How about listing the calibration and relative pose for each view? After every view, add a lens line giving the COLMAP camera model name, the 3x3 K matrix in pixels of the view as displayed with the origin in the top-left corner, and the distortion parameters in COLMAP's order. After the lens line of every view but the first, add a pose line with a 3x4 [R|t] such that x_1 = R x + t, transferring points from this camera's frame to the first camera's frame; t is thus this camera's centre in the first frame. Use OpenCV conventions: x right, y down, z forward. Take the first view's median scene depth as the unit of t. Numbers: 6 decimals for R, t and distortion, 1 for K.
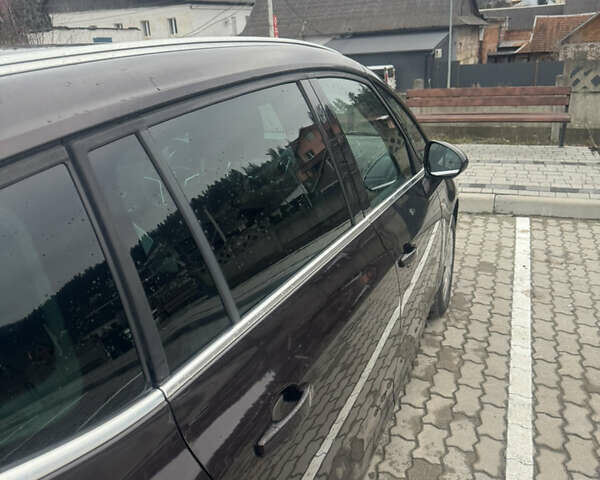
lens RADIAL K [[563.3, 0, 279.9], [0, 563.3, 238.7], [0, 0, 1]] dist [-0.012996, 0.000000]
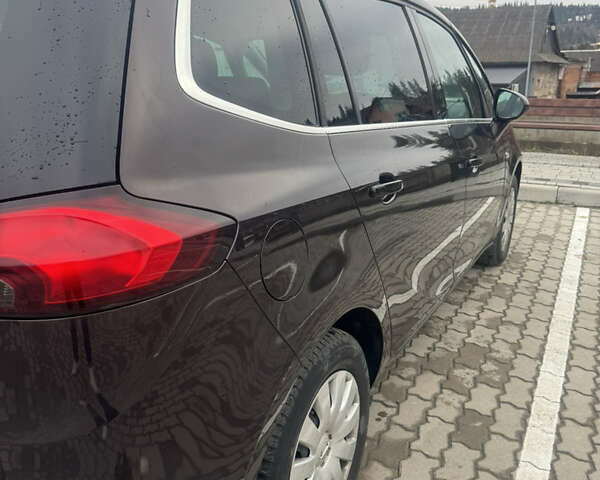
lens RADIAL K [[563.3, 0, 288.8], [0, 563.3, 229.6], [0, 0, 1]] dist [-0.012996, 0.000000]
pose [[0.992100, 0.081261, -0.095575, -0.018290], [-0.087117, 0.994463, -0.058777, 0.113977], [0.090270, 0.066639, 0.993685, -0.108049]]
